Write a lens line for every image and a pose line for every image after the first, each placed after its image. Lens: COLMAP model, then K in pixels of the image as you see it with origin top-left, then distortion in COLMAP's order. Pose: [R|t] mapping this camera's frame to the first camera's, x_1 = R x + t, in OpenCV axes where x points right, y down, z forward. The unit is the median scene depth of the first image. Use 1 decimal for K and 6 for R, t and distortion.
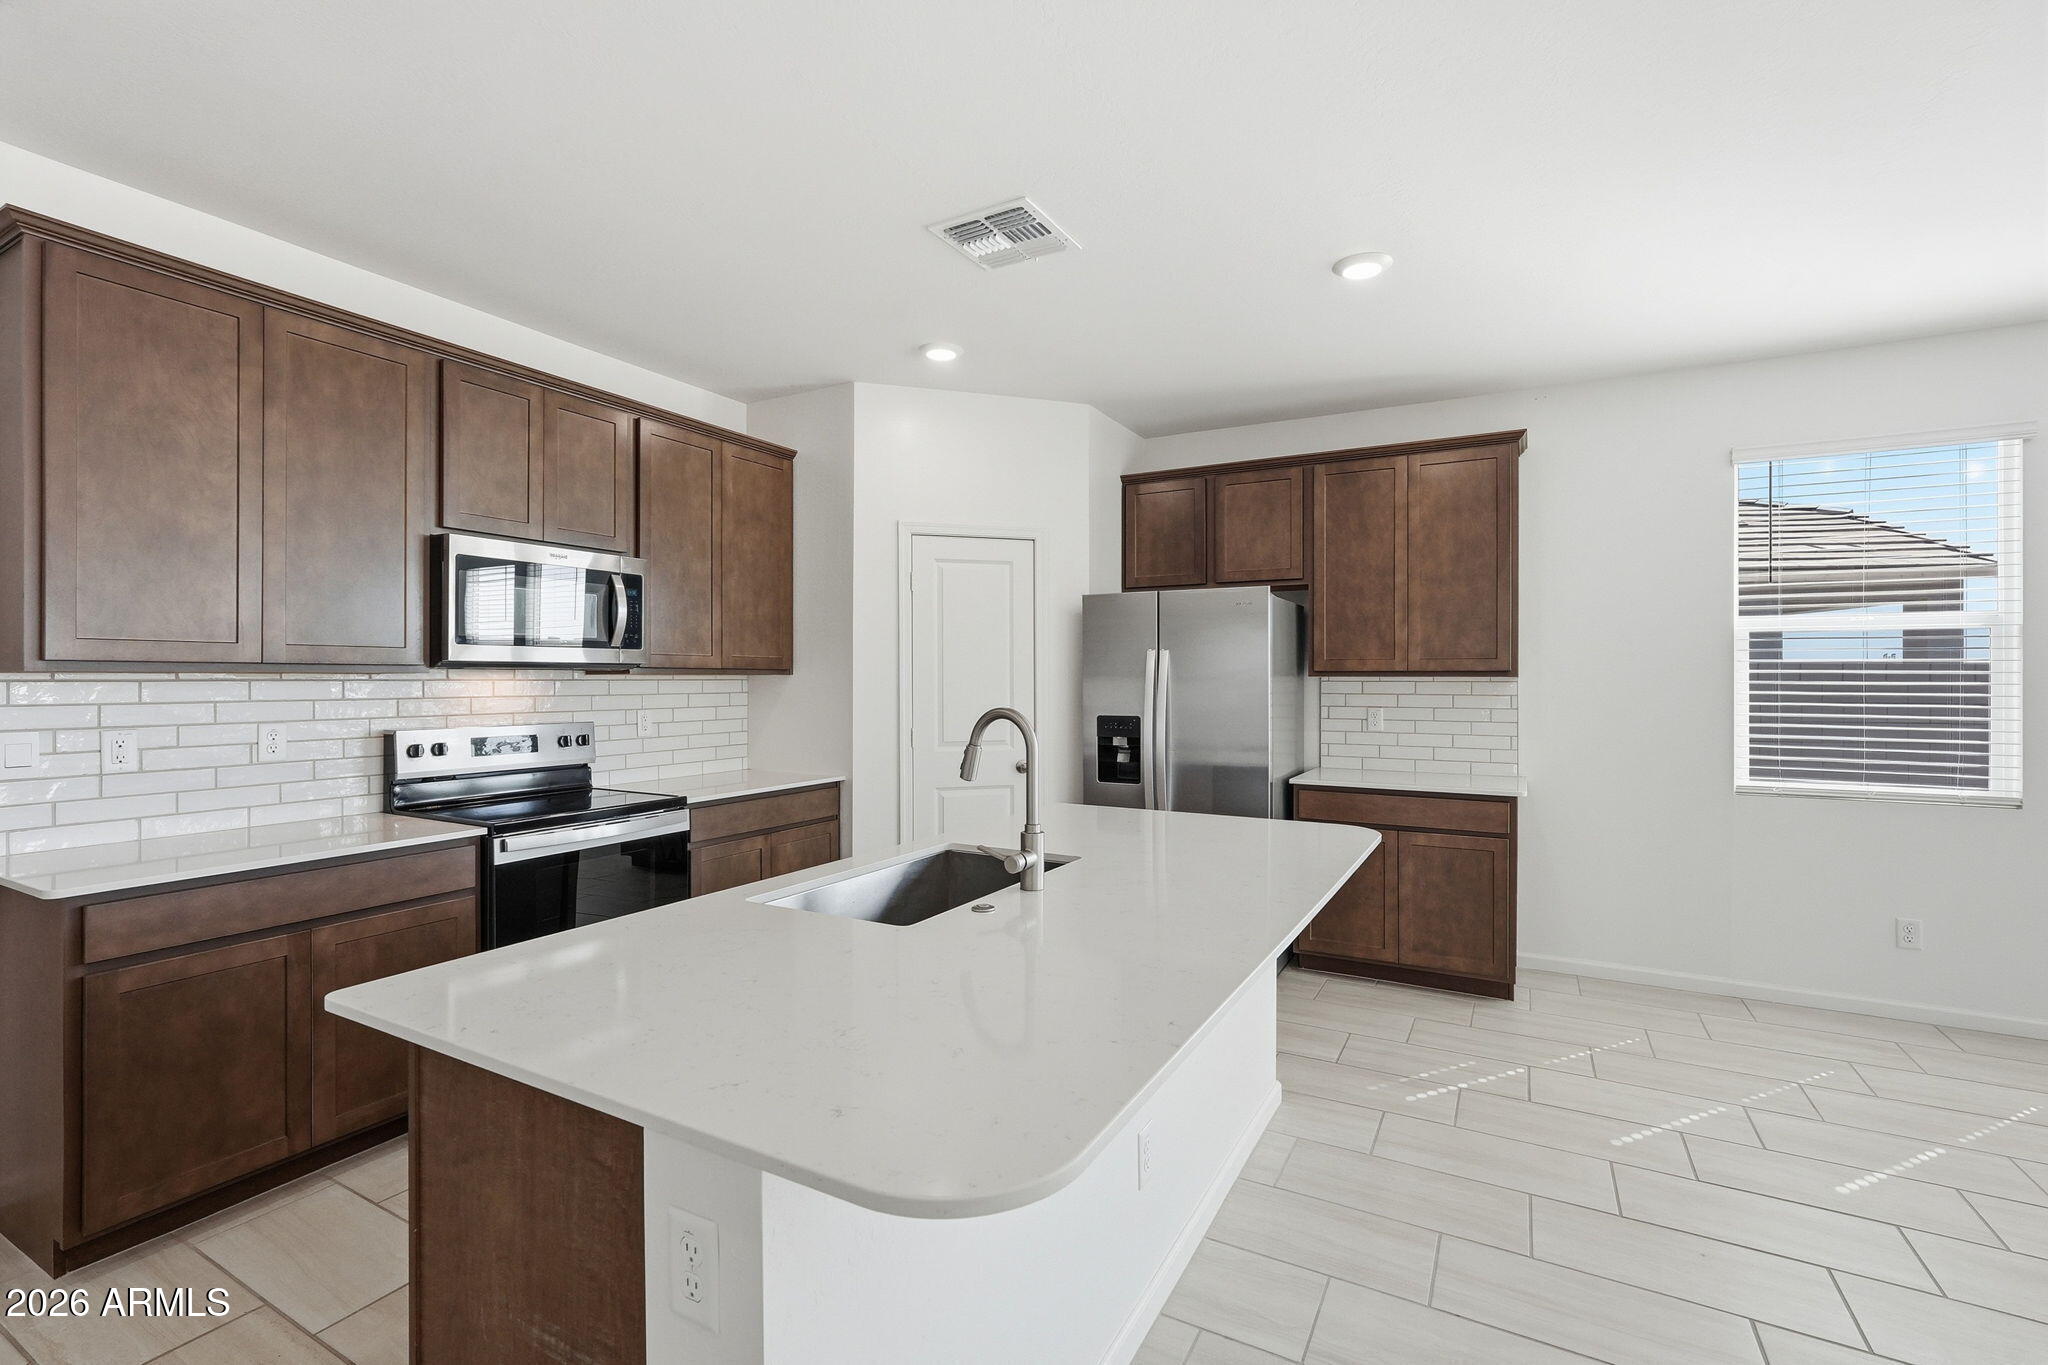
lens RADIAL K [[911.0, 0, 1035.5], [0, 911.0, 670.8], [0, 0, 1]] dist [-0.013762, 0.007110]
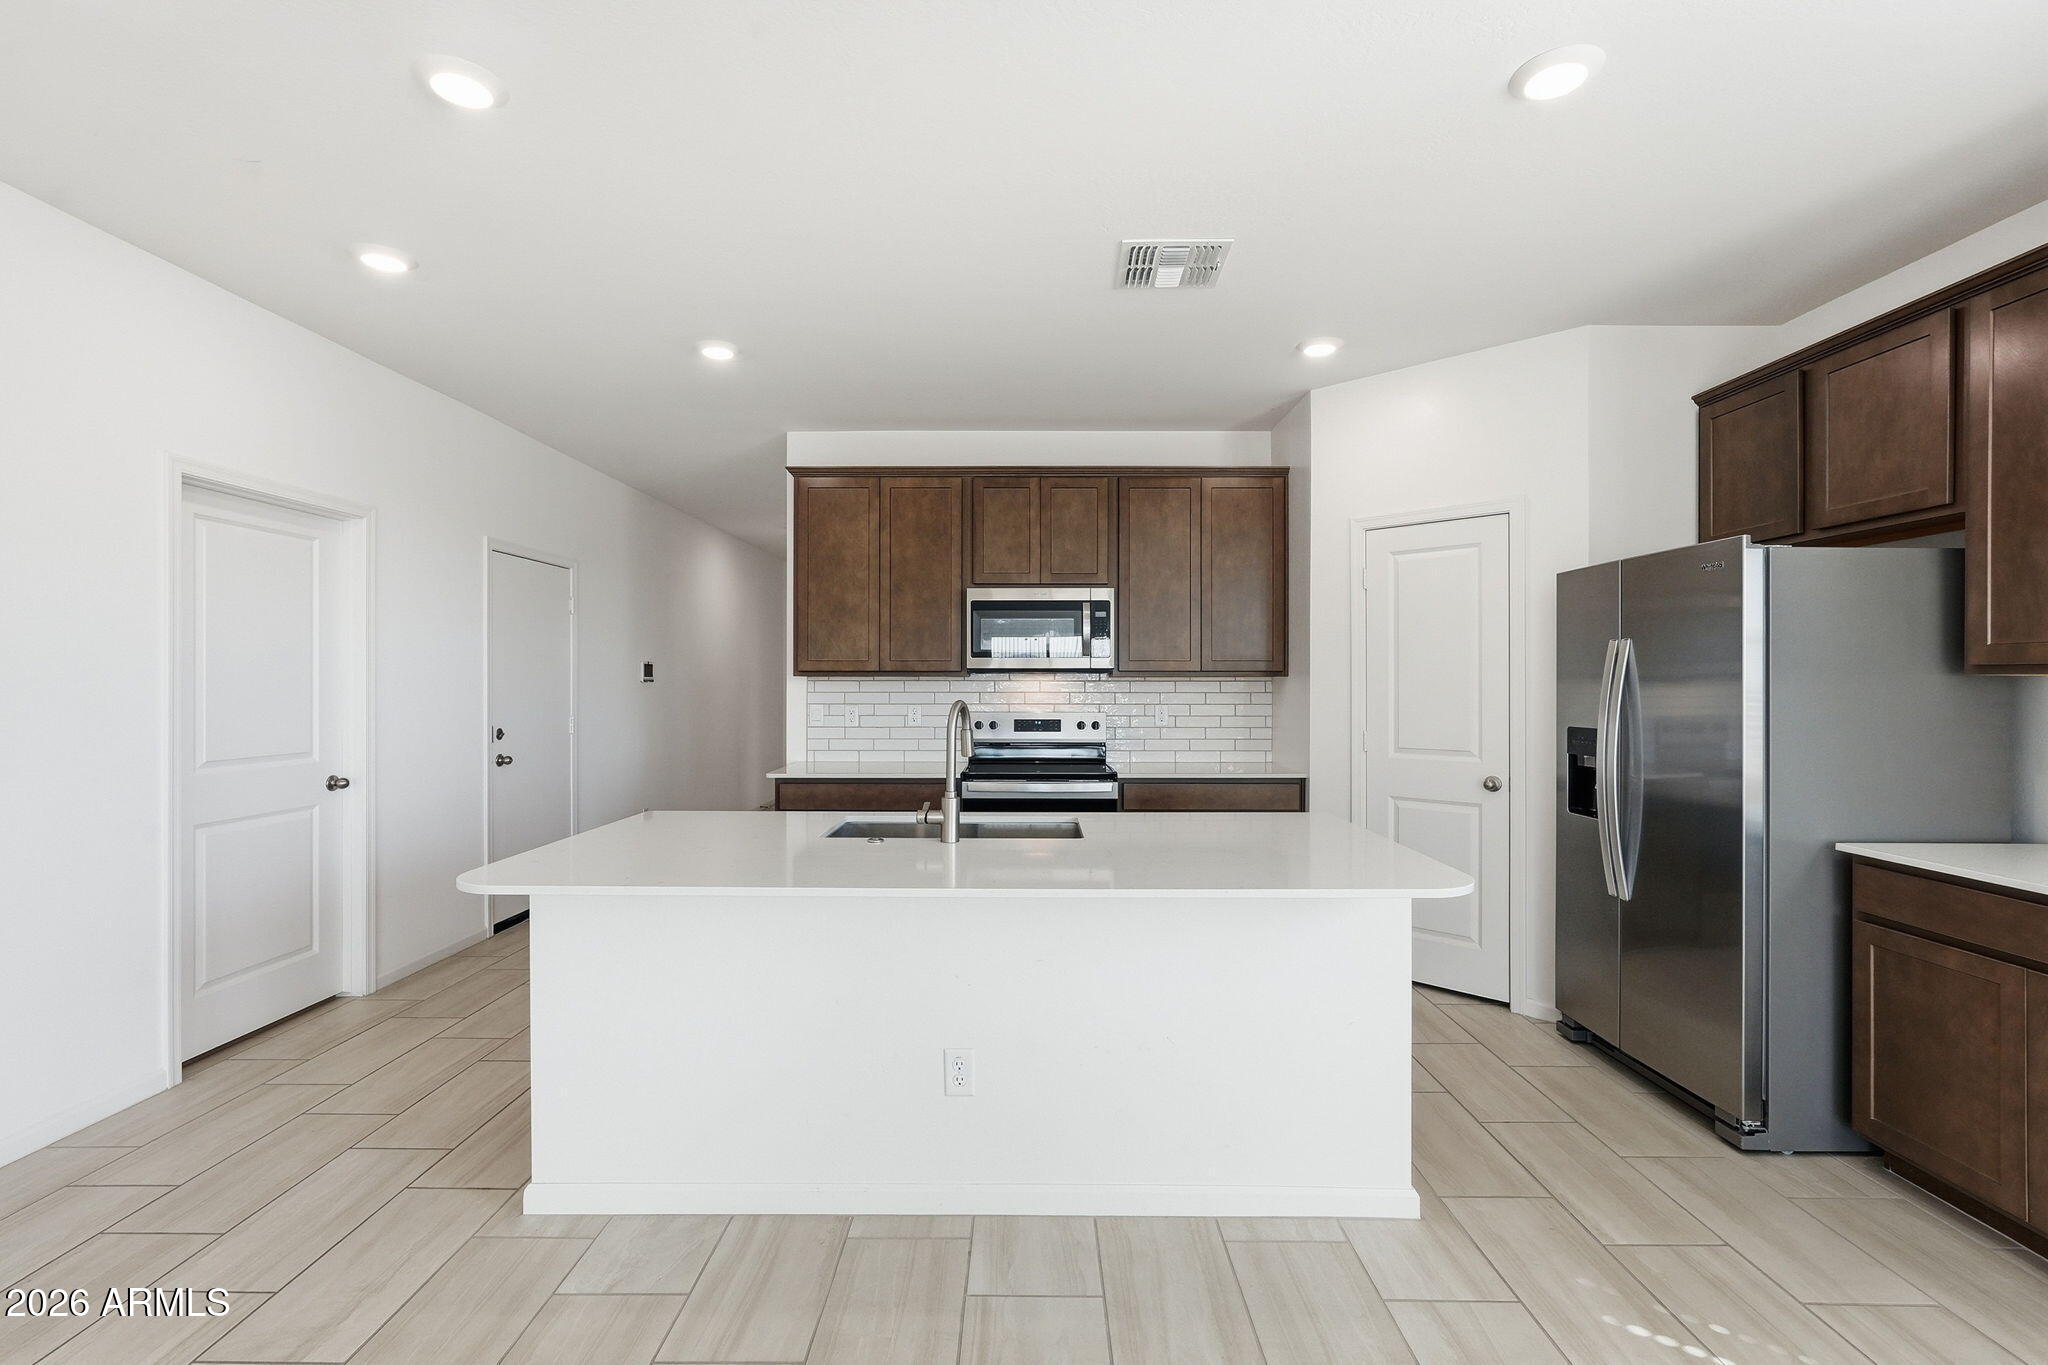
lens RADIAL K [[911.0, 0, 1023.7], [0, 911.0, 679.6], [0, 0, 1]] dist [-0.013762, 0.007110]
pose [[0.468546, -0.001714, -0.883437, 0.581110], [0.005951, 0.999982, 0.001217, 0.005461], [0.883419, -0.005828, 0.468548, 0.244311]]
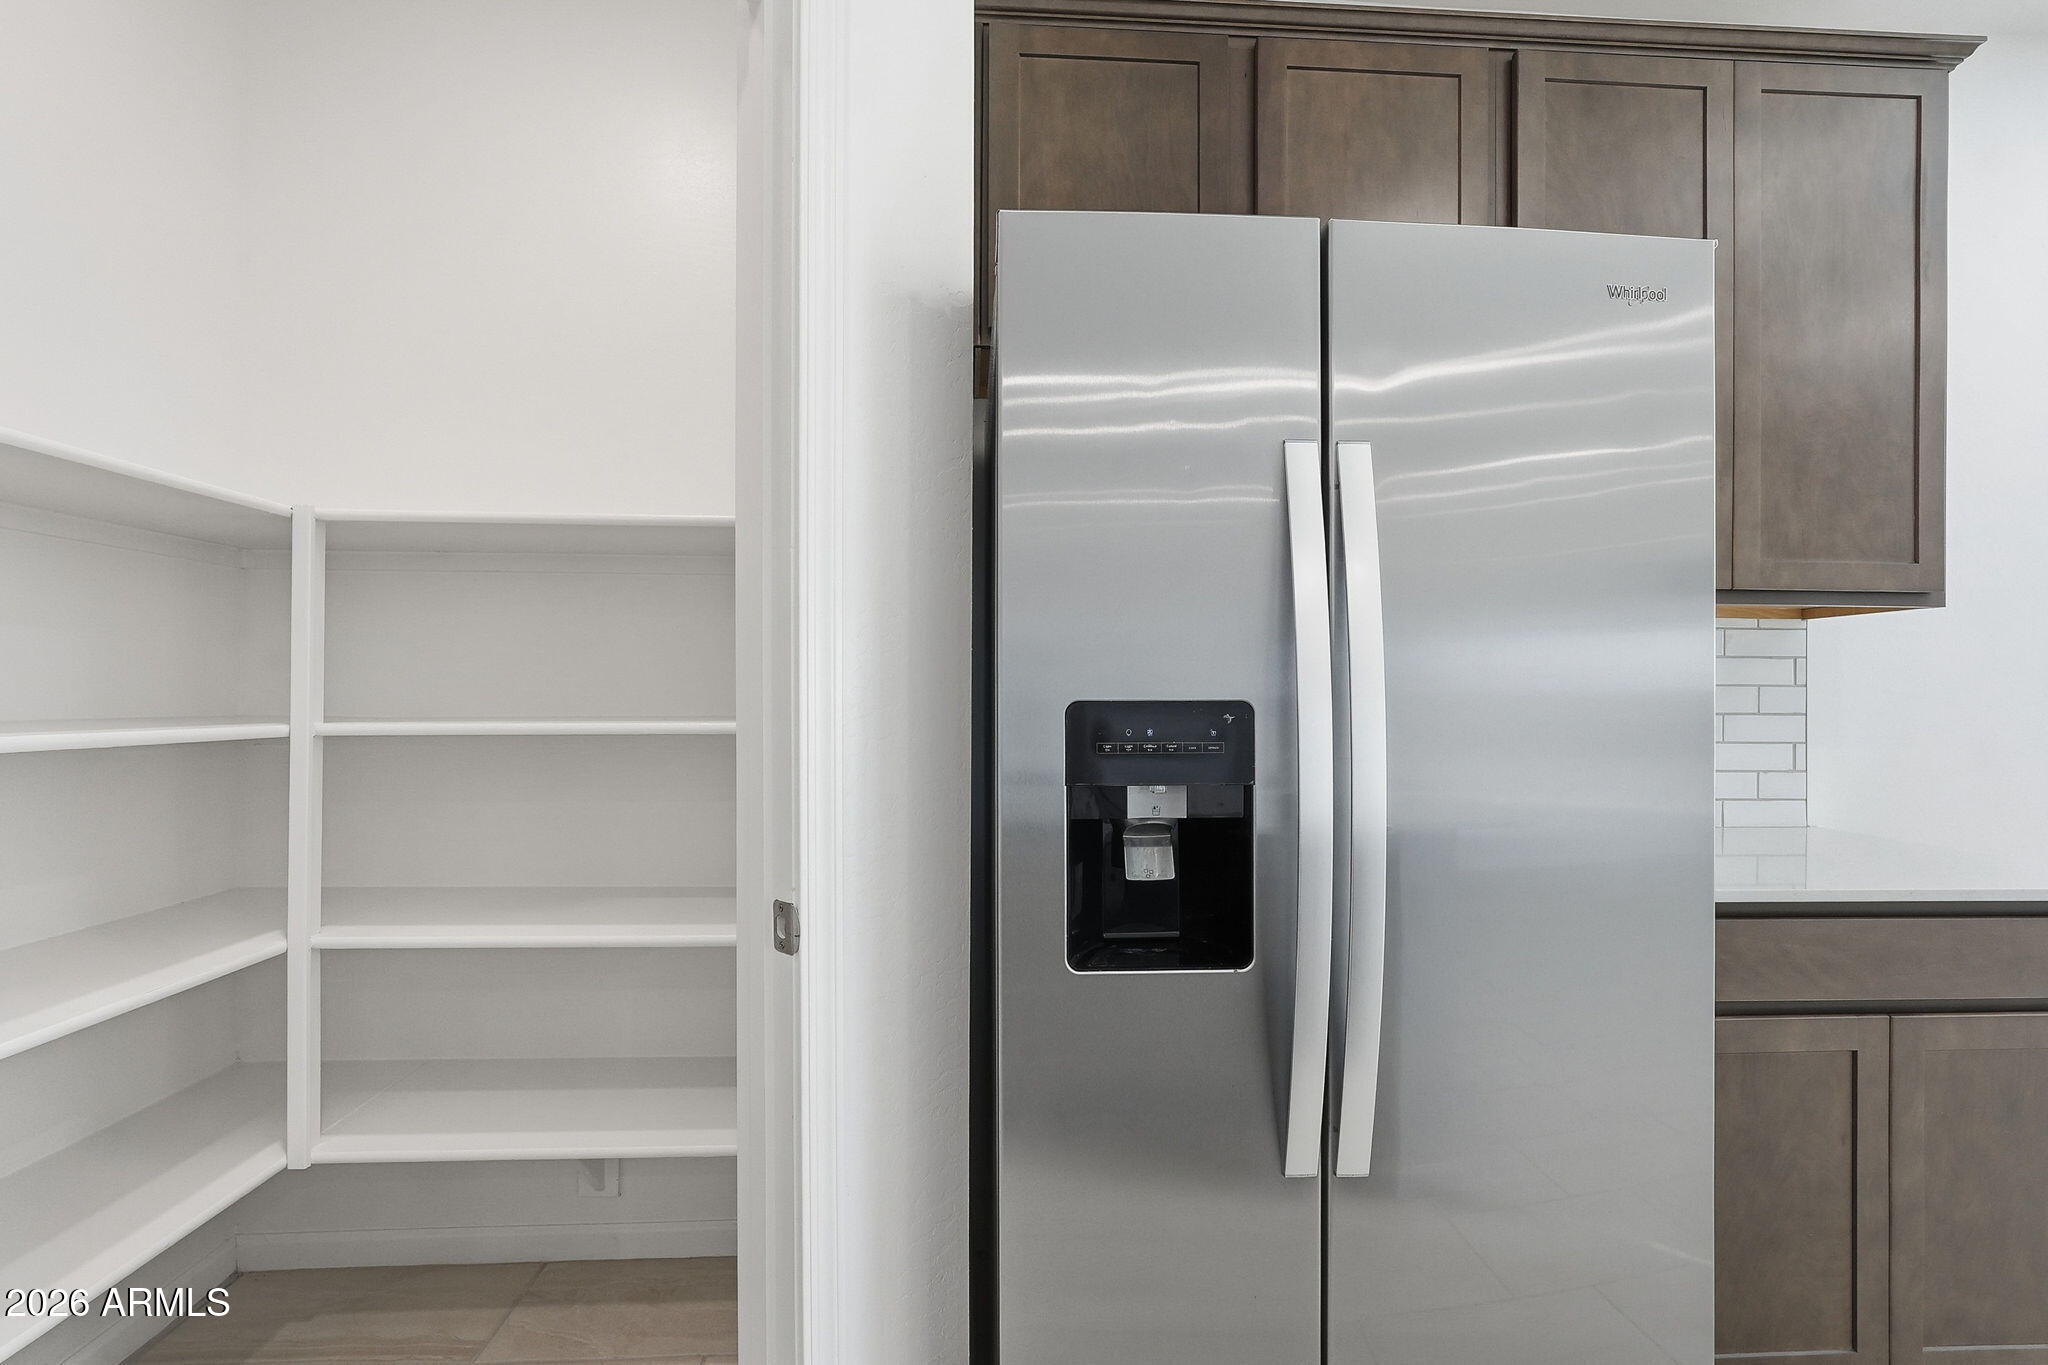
lens RADIAL K [[911.0, 0, 1020.4], [0, 911.0, 694.1], [0, 0, 1]] dist [-0.013762, 0.007110]
pose [[0.856660, 0.001903, 0.515879, -0.076804], [-0.008523, 0.999909, 0.010464, 0.048369], [-0.515812, -0.013361, 0.856598, 0.861005]]
